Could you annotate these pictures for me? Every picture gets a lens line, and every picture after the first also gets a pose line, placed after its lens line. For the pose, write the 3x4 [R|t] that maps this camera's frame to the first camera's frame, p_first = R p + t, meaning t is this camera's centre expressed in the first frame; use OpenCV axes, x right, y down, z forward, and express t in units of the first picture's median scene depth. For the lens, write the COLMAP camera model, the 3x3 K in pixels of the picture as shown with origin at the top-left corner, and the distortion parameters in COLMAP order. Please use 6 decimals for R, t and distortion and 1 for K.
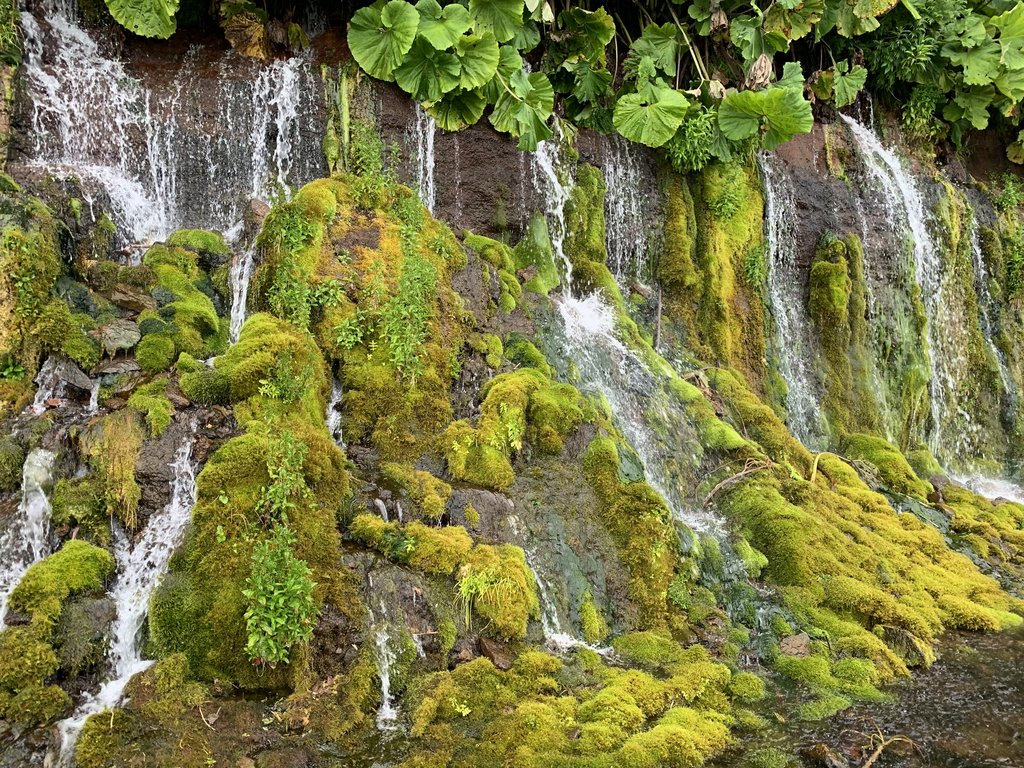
lens RADIAL K [[775.8, 0, 511.8], [0, 775.8, 389.0], [0, 0, 1]] dist [0.021281, -0.009723]
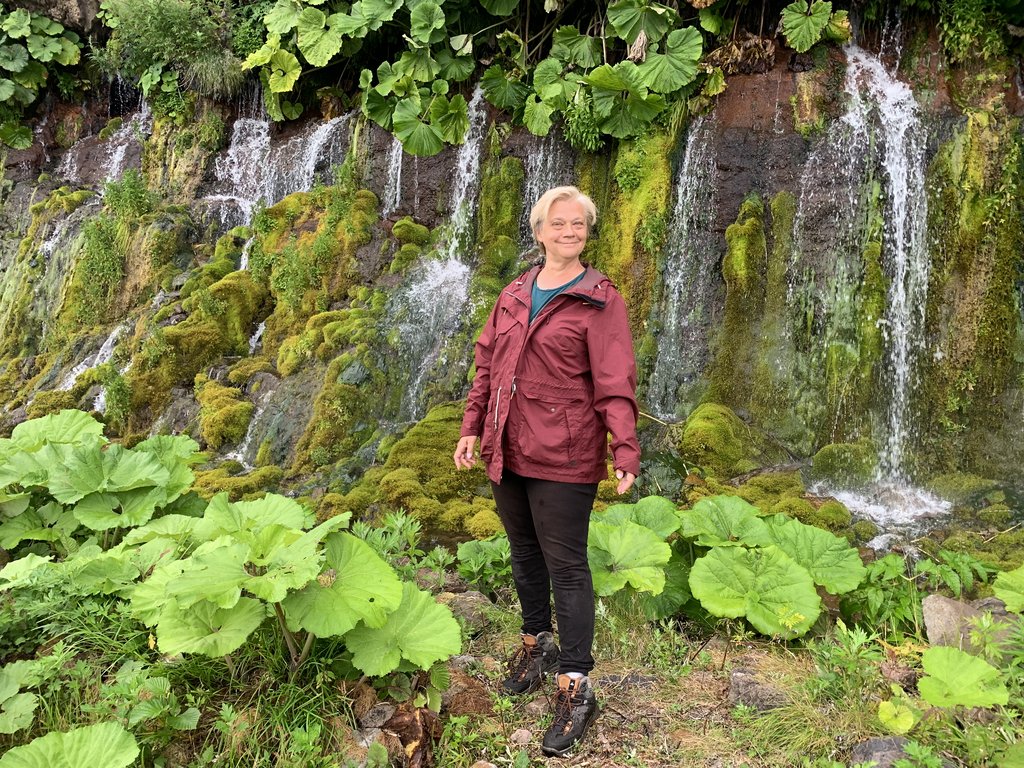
lens RADIAL K [[775.8, 0, 511.4], [0, 775.8, 386.2], [0, 0, 1]] dist [0.021281, -0.009723]
pose [[0.653651, 0.097711, -0.750462, 0.991575], [-0.105488, 0.993713, 0.037503, 0.025673], [0.749408, 0.054651, 0.659849, 0.191017]]
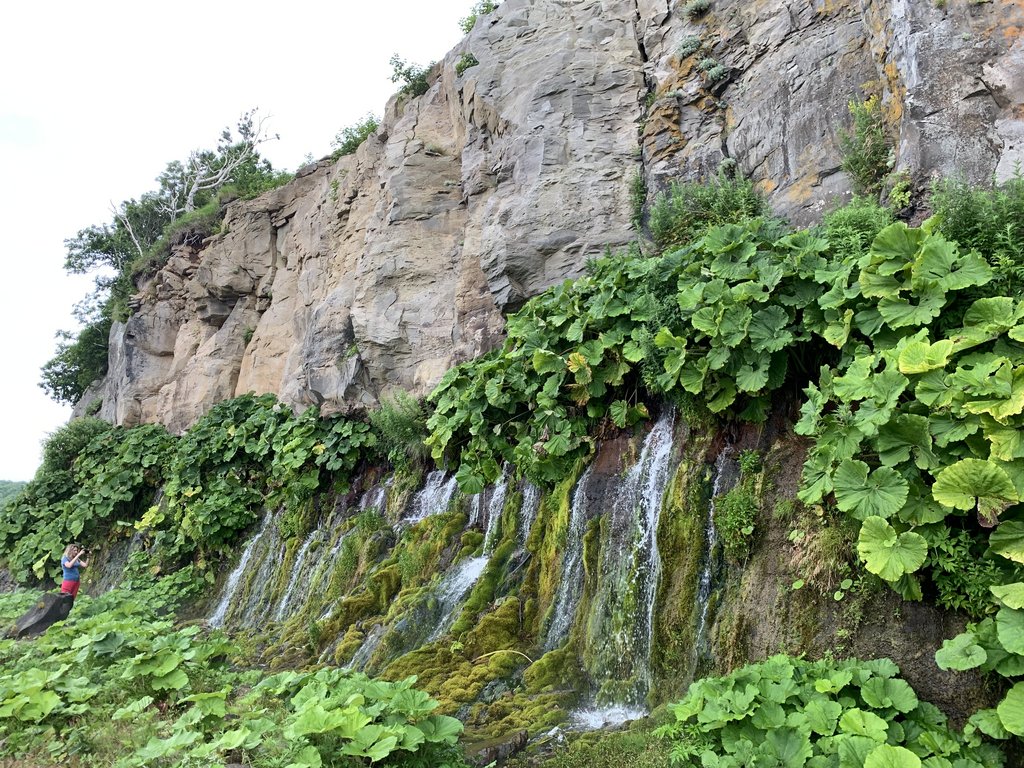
lens RADIAL K [[775.8, 0, 512.9], [0, 775.8, 383.2], [0, 0, 1]] dist [0.021281, -0.009723]
pose [[0.159154, -0.222229, -0.961917, 1.999895], [-0.114942, 0.963539, -0.241621, -0.064532], [0.980540, 0.149020, 0.127808, 0.642053]]
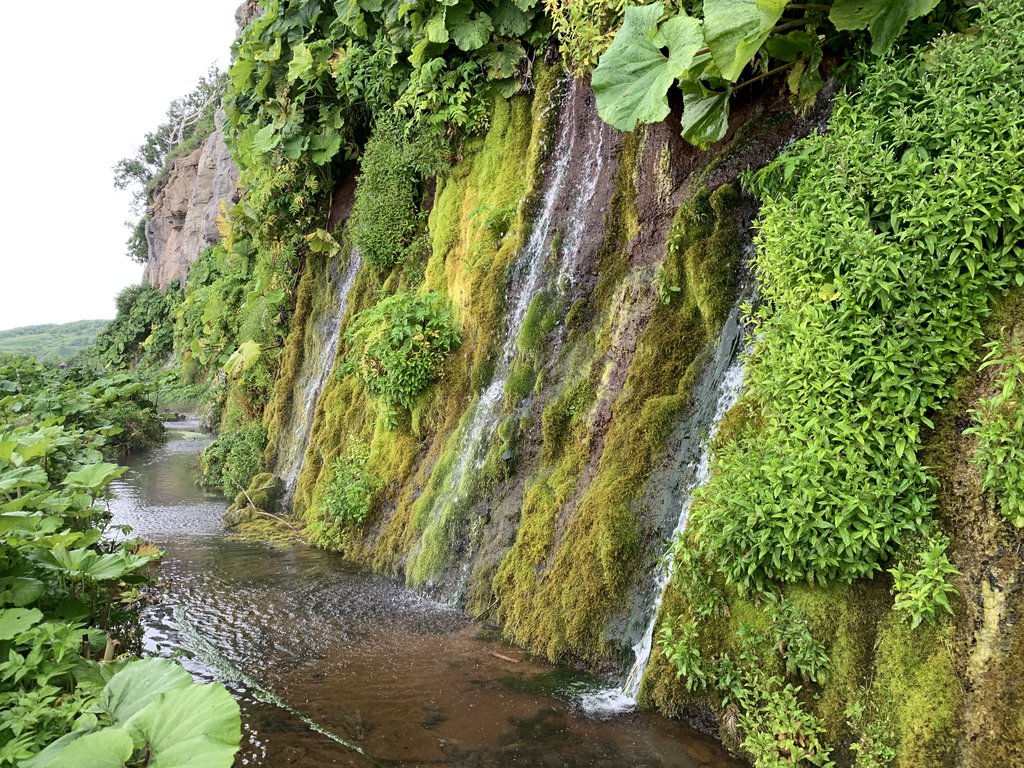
lens RADIAL K [[775.8, 0, 512.9], [0, 775.8, 382.1], [0, 0, 1]] dist [0.021281, -0.009723]
pose [[-0.011812, 0.006747, -0.999907, 3.835117], [-0.094906, 0.995455, 0.007838, -0.105259], [0.995416, 0.094990, -0.011118, 1.978011]]
